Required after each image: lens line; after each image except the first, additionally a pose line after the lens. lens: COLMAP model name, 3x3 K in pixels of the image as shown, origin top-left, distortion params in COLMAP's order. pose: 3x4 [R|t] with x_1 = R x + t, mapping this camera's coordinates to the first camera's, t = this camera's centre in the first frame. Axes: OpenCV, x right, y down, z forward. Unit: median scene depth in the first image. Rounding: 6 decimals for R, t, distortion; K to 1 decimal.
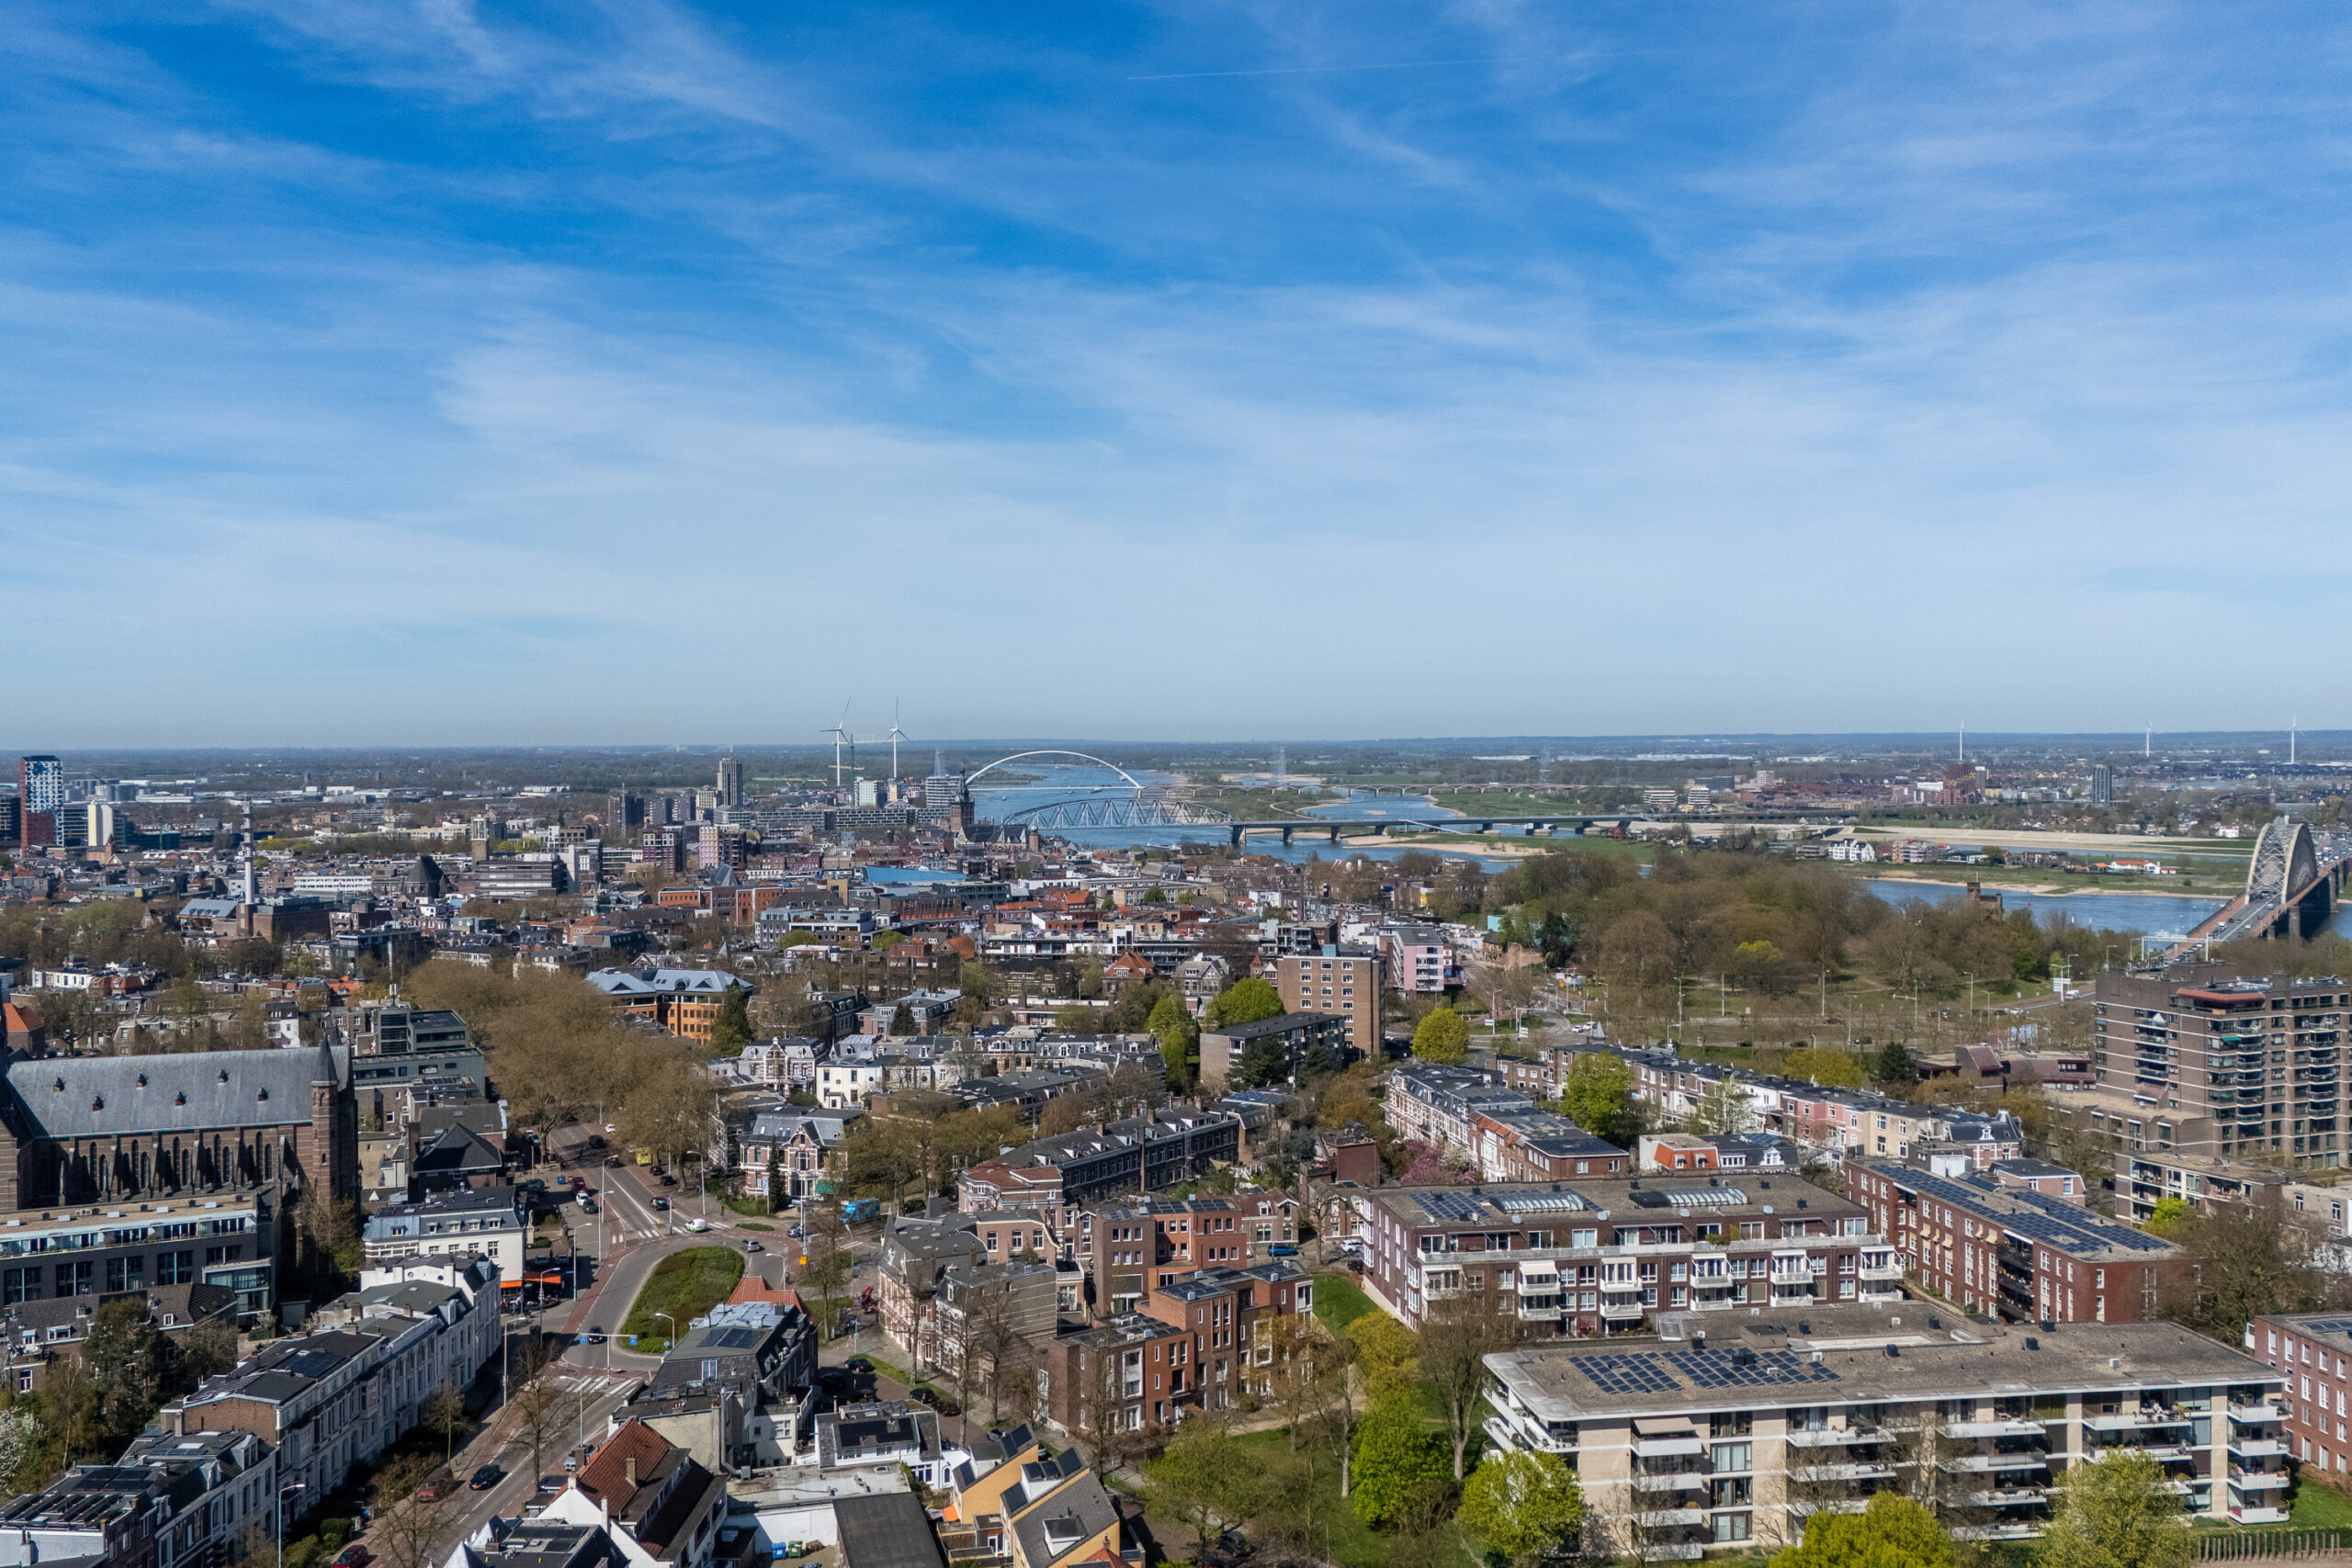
lens RADIAL K [[2071.2, 0, 1176.0], [0, 2071.2, 784.0], [0, 0, 1]] dist [0.128112, -0.181459]
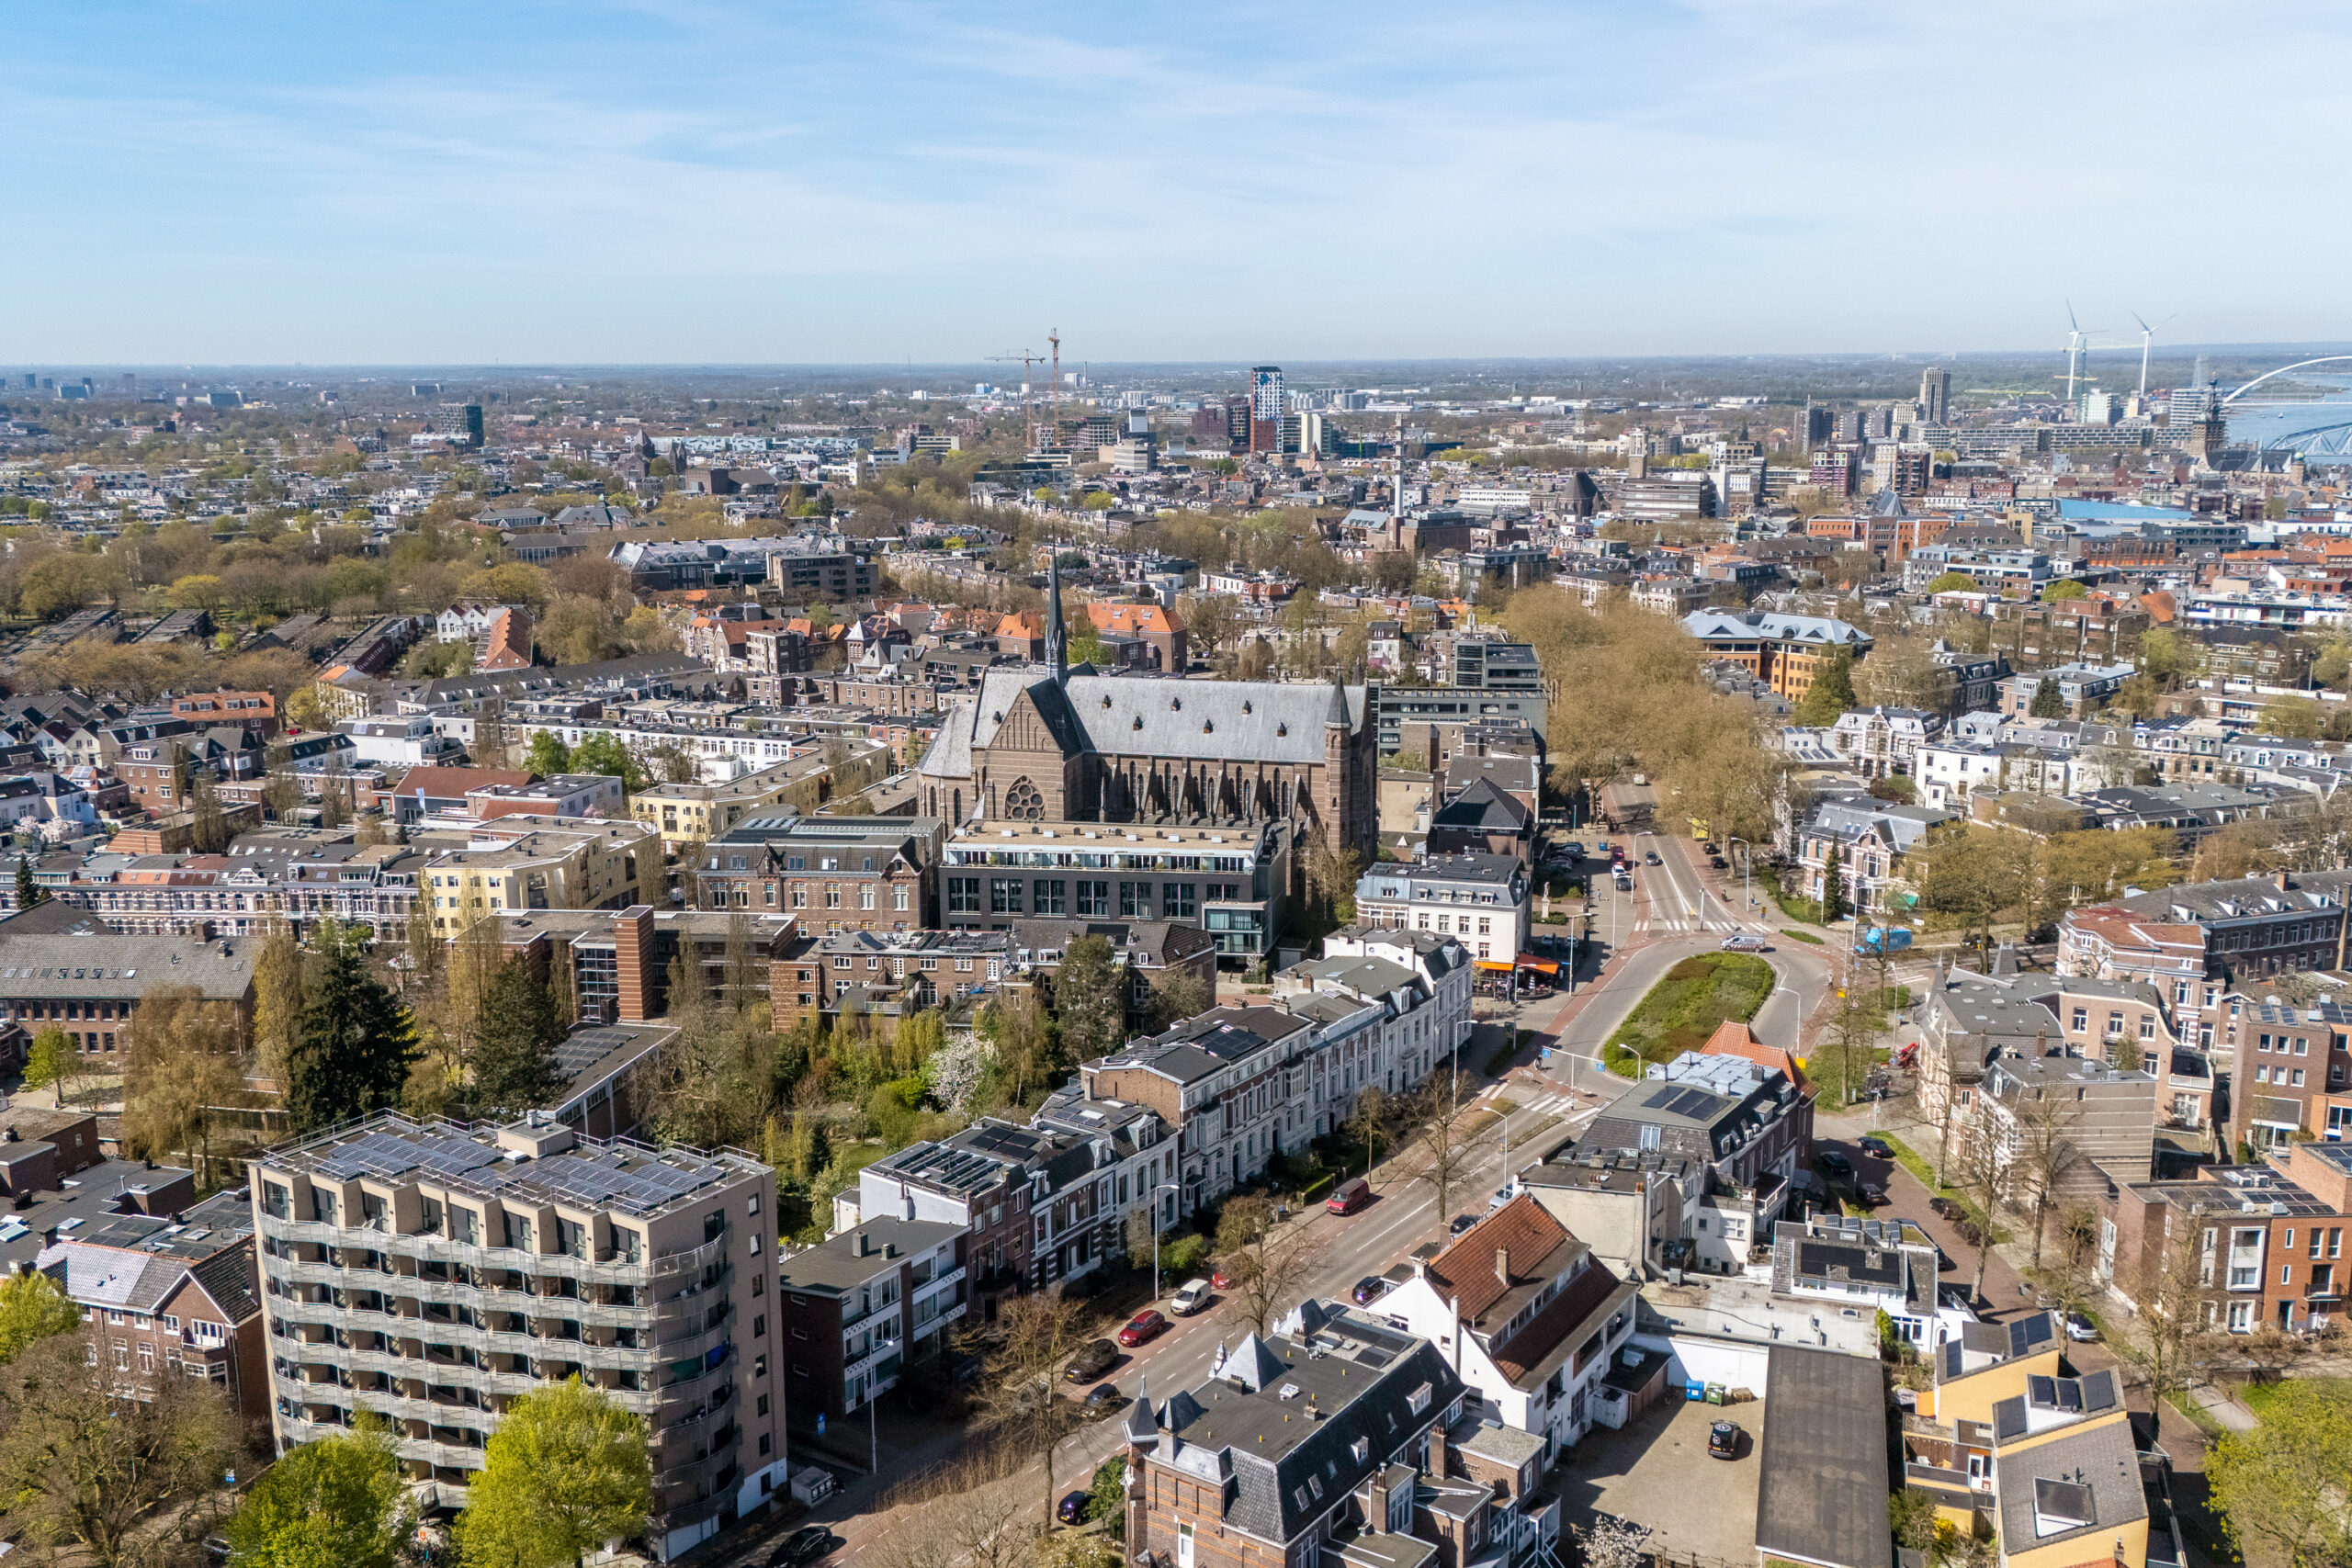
lens RADIAL K [[2071.2, 0, 1176.0], [0, 2071.2, 784.0], [0, 0, 1]] dist [0.128112, -0.181459]
pose [[0.844523, 0.110050, -0.524090, 0.025175], [-0.012536, 0.982451, 0.186098, -0.004126], [0.535373, -0.150594, 0.831082, 0.184170]]
